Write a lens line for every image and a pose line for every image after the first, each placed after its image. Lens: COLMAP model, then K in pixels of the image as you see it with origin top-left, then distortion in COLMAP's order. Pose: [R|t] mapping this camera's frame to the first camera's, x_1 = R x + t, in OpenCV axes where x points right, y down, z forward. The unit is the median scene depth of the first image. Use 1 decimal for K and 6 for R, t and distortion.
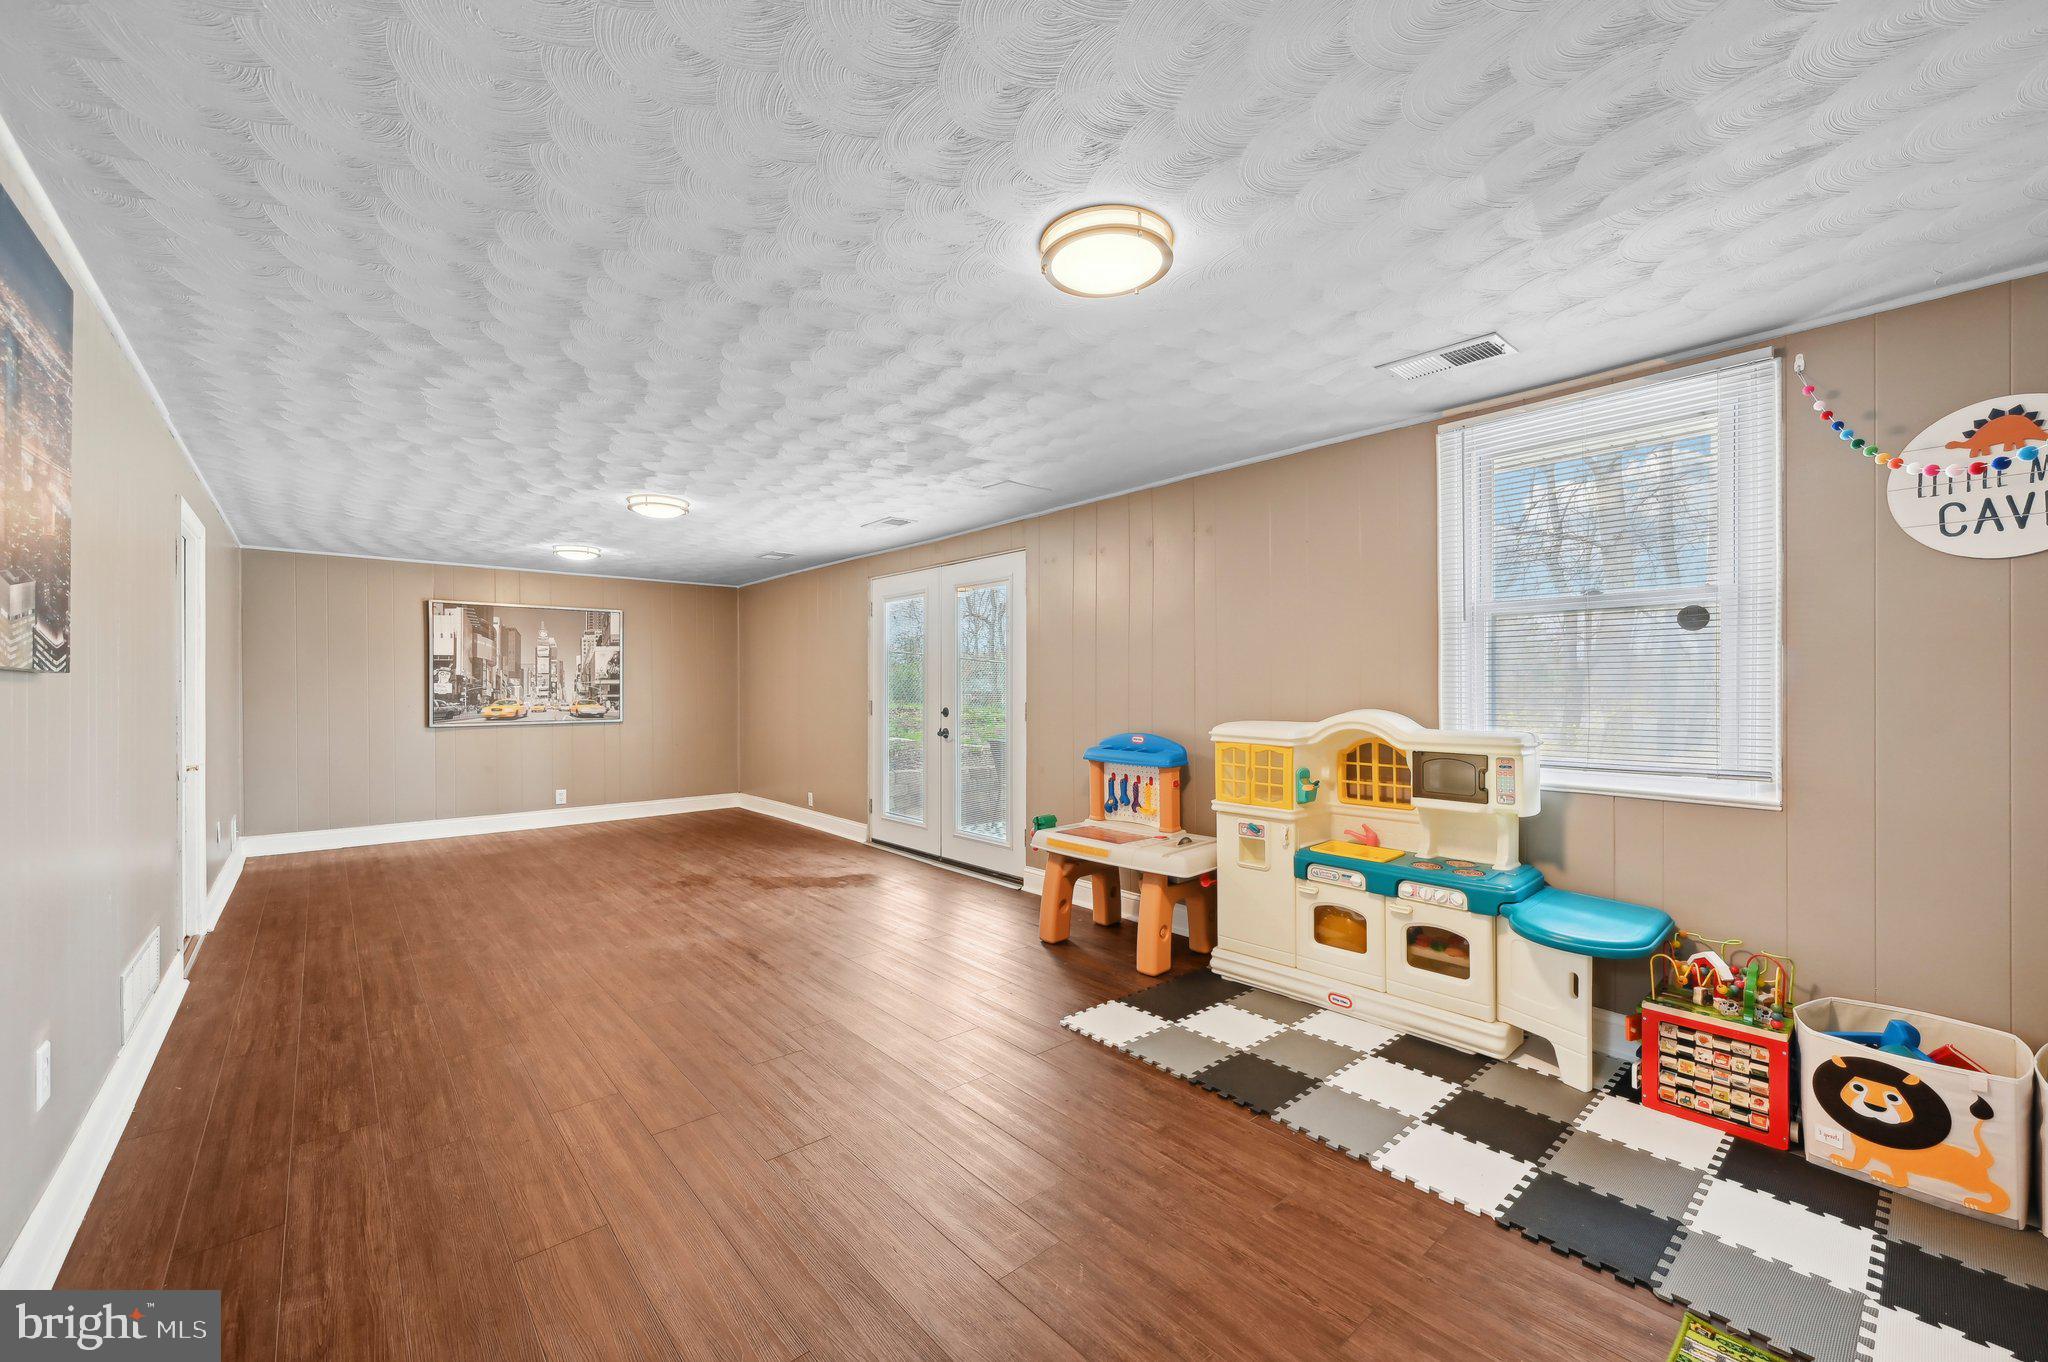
lens RADIAL K [[815.2, 0, 1021.7], [0, 815.2, 684.7], [0, 0, 1]] dist [0.001619, 0.000058]
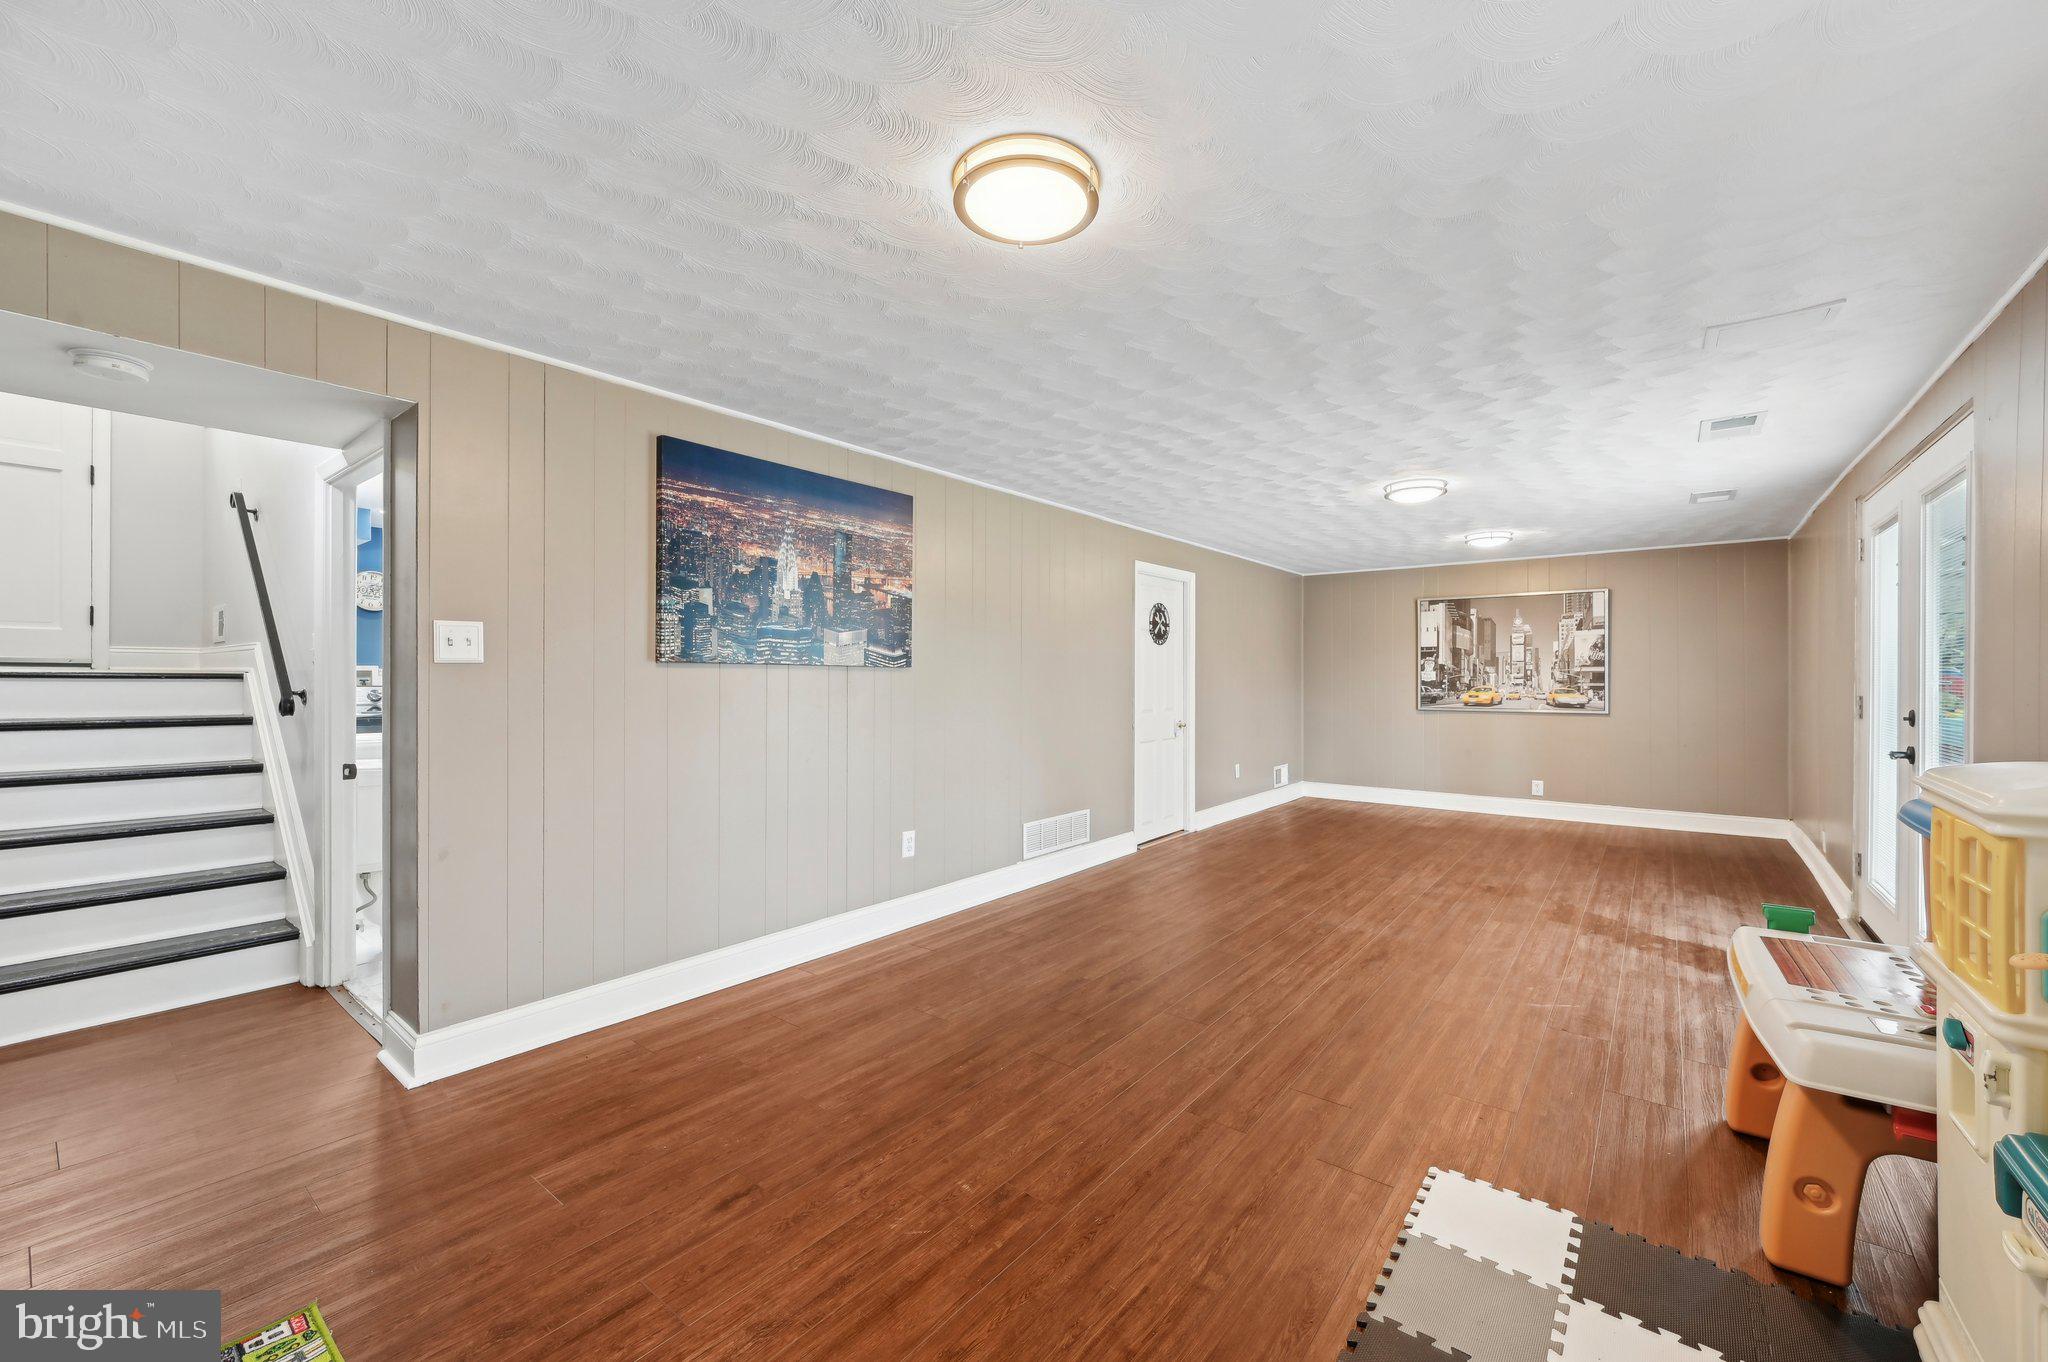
lens RADIAL K [[806.0, 0, 1026.0], [0, 806.0, 673.9], [0, 0, 1]] dist [-0.000422, -0.000081]
pose [[0.189195, -0.001120, -0.981939, 0.281298], [0.001637, 0.999998, -0.000825, 0.001630], [0.981938, -0.001451, 0.189196, 0.236809]]
